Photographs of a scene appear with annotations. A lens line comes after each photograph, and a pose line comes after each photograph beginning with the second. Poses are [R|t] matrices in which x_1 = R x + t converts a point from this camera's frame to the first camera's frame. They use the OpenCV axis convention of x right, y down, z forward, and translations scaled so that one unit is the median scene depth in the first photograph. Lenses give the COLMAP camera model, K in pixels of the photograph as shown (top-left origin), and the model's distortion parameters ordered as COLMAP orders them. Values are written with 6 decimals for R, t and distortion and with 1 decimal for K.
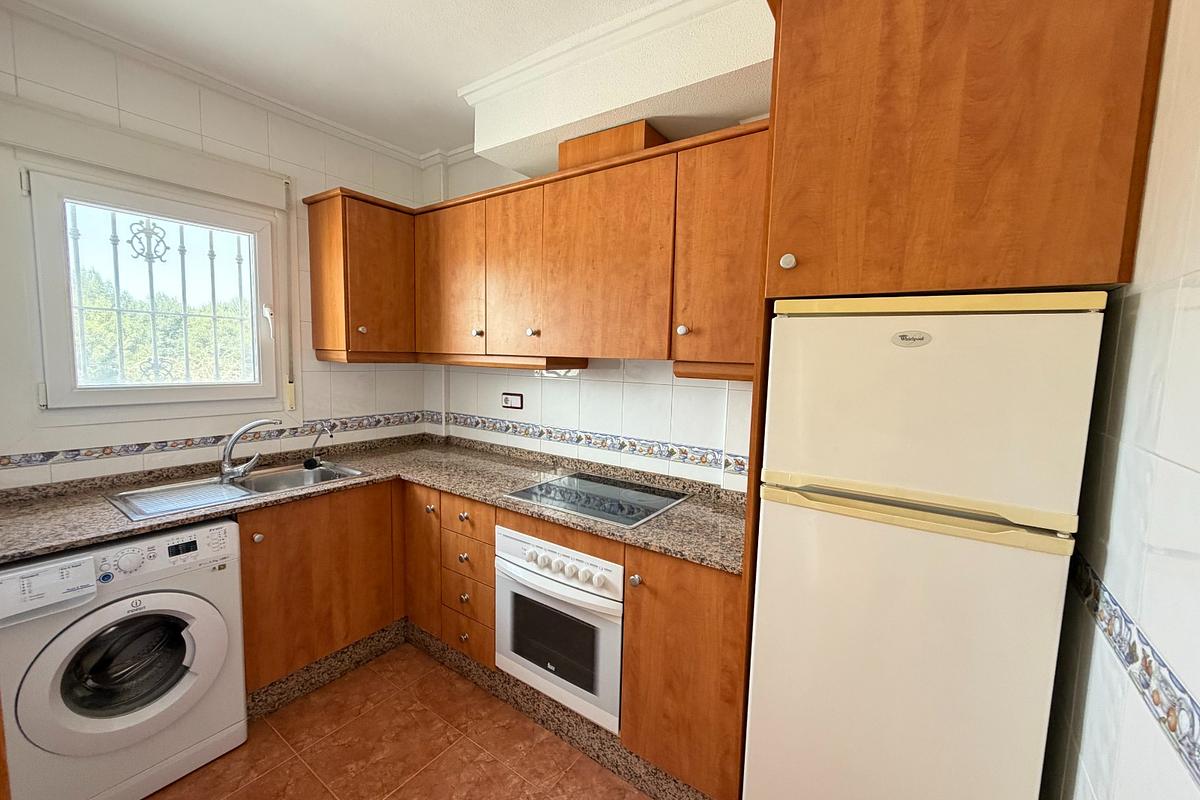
lens RADIAL K [[478.1, 0, 599.6], [0, 478.1, 400.5], [0, 0, 1]] dist [0.001654, 0.000340]
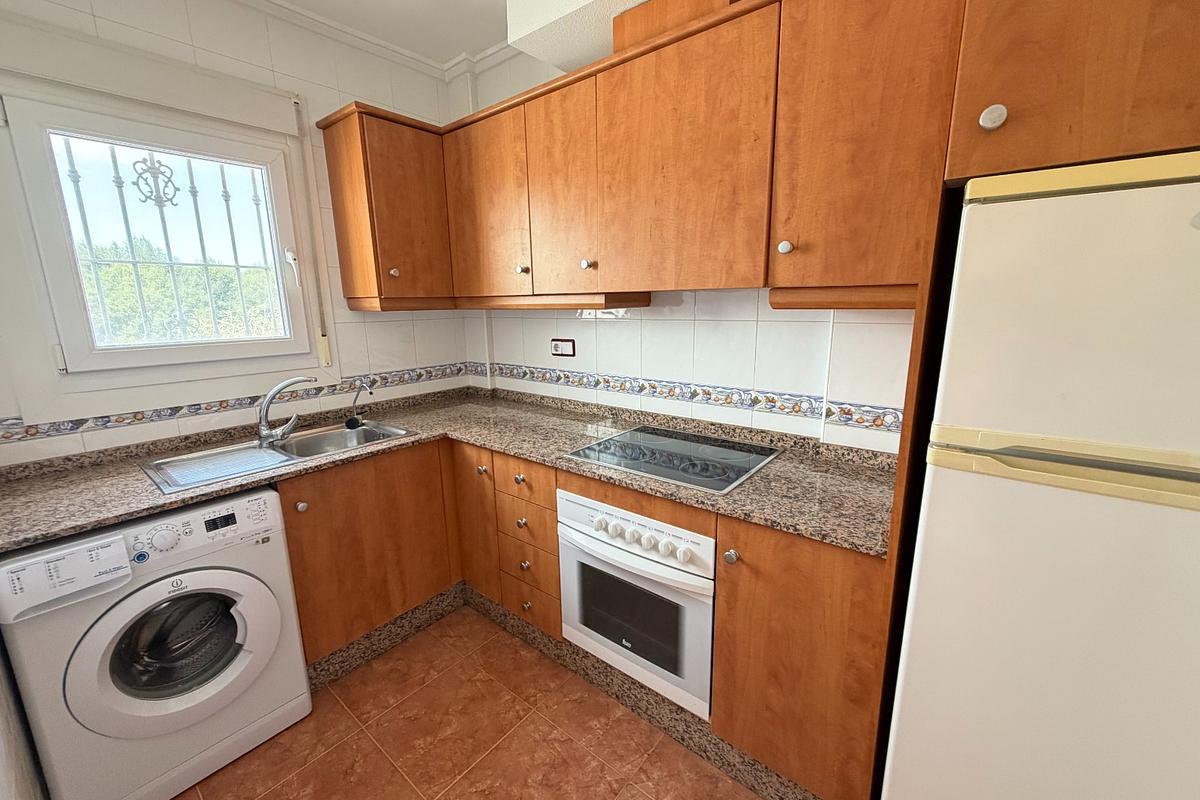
lens RADIAL K [[478.1, 0, 599.9], [0, 478.1, 399.2], [0, 0, 1]] dist [0.001654, 0.000340]
pose [[0.996646, -0.027453, -0.077088, -0.068603], [0.035598, 0.993690, 0.106359, 0.005937], [0.073682, -0.108746, 0.991335, 0.156144]]
